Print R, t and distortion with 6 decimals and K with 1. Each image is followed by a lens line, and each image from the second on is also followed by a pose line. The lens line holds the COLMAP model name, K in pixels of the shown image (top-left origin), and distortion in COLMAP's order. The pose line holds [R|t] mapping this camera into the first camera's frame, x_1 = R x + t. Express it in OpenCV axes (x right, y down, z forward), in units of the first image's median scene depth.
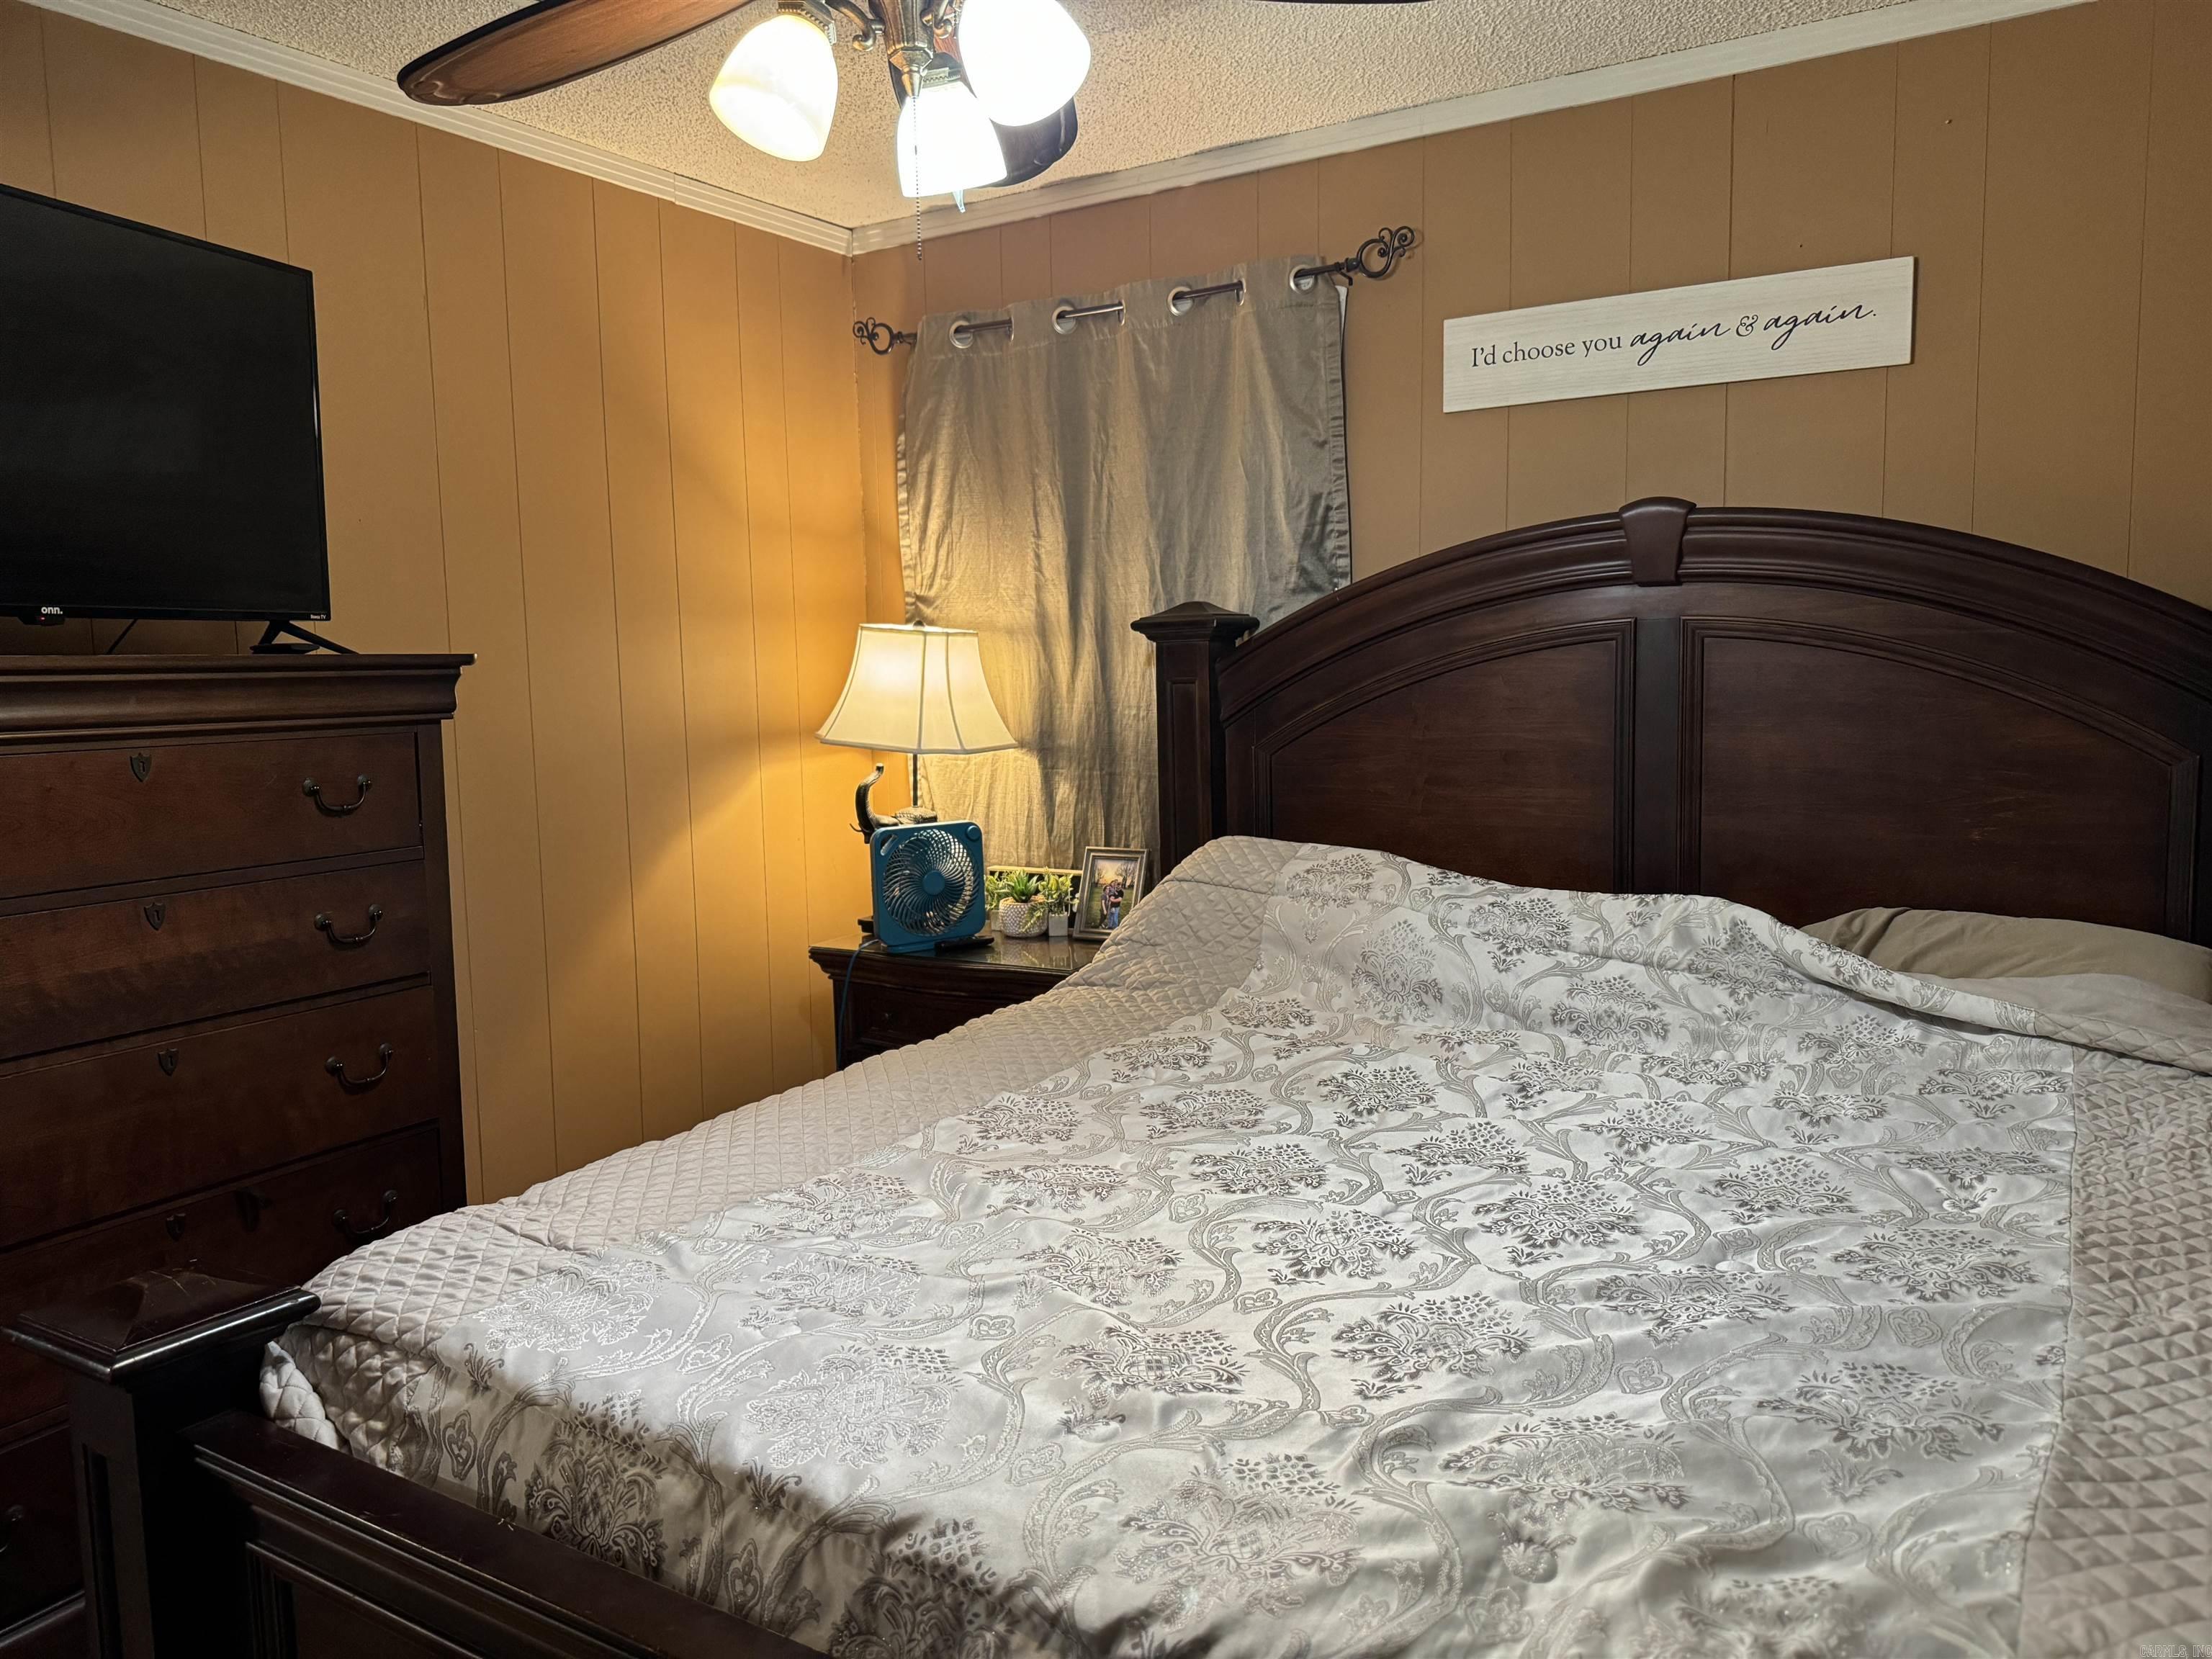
lens RADIAL K [[1577.5, 0, 1106.0], [0, 1577.5, 829.5], [0, 0, 1]] dist [0.135798, -0.252039]
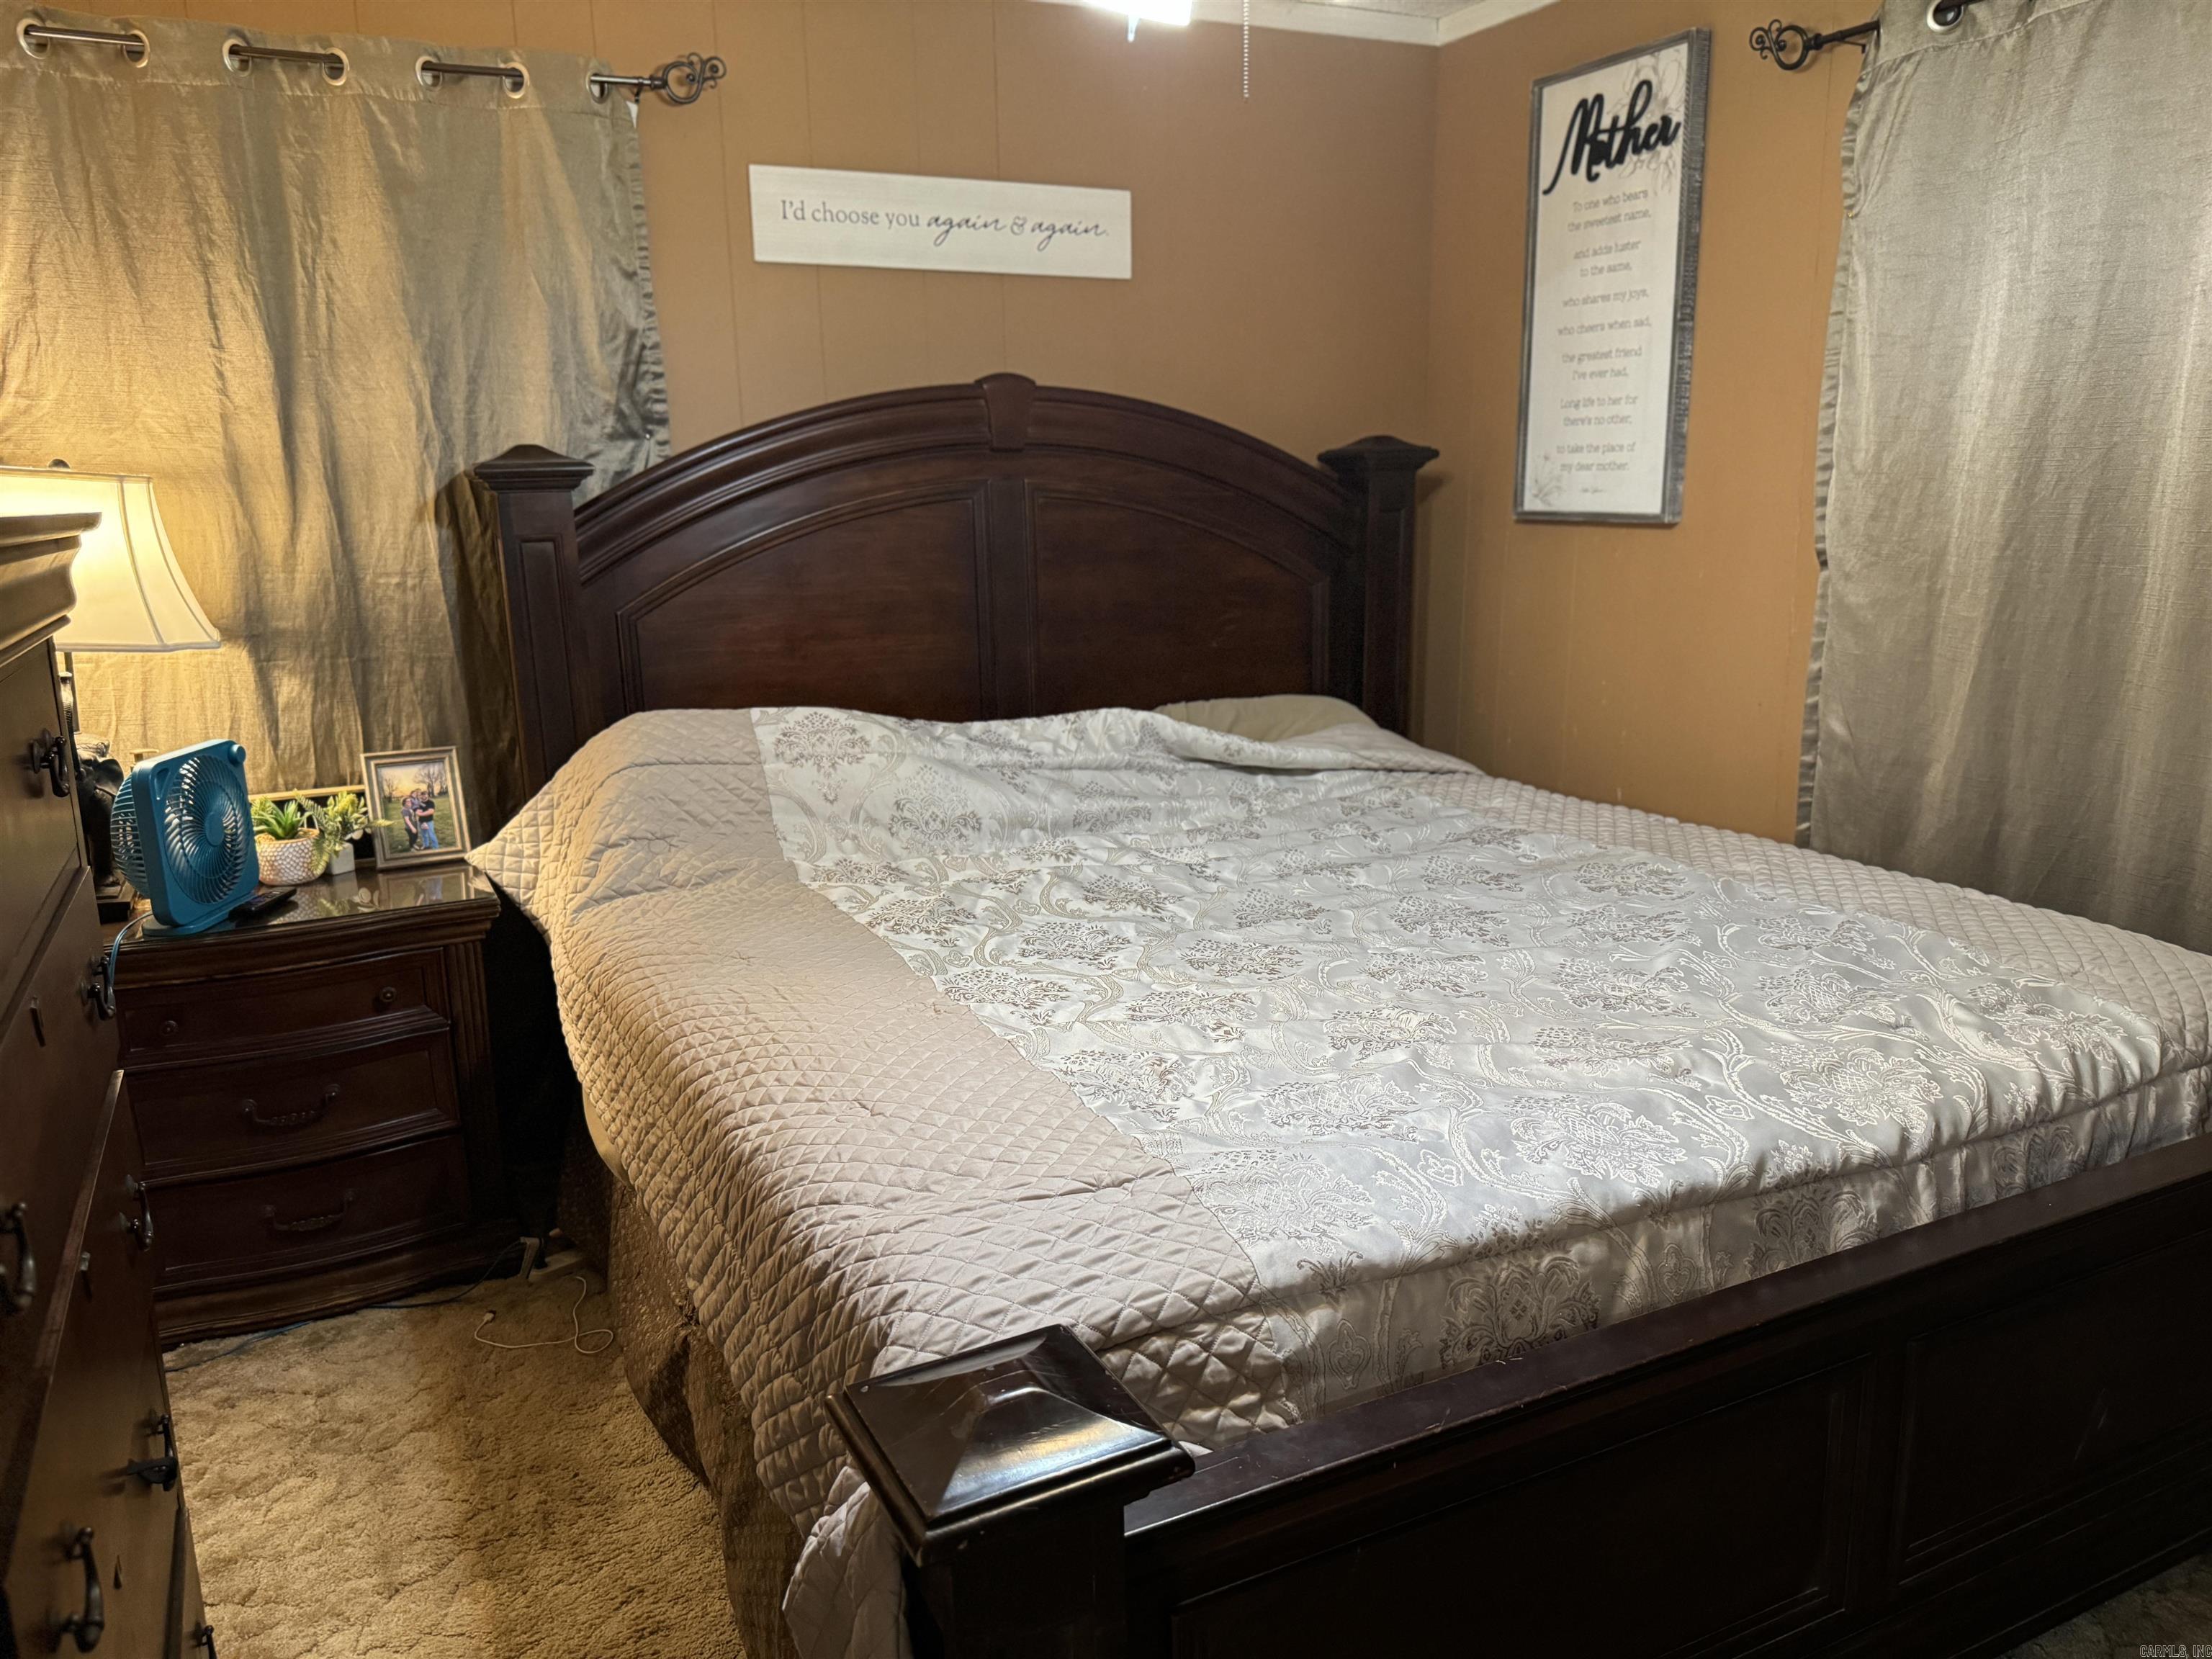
lens RADIAL K [[1628.4, 0, 1106.0], [0, 1628.4, 829.5], [0, 0, 1]] dist [-0.005027, -0.005540]
pose [[0.516266, -0.166108, 0.840166, -0.535786], [0.097637, 0.986030, 0.134950, -0.026783], [-0.850845, 0.012361, 0.525272, 0.270735]]
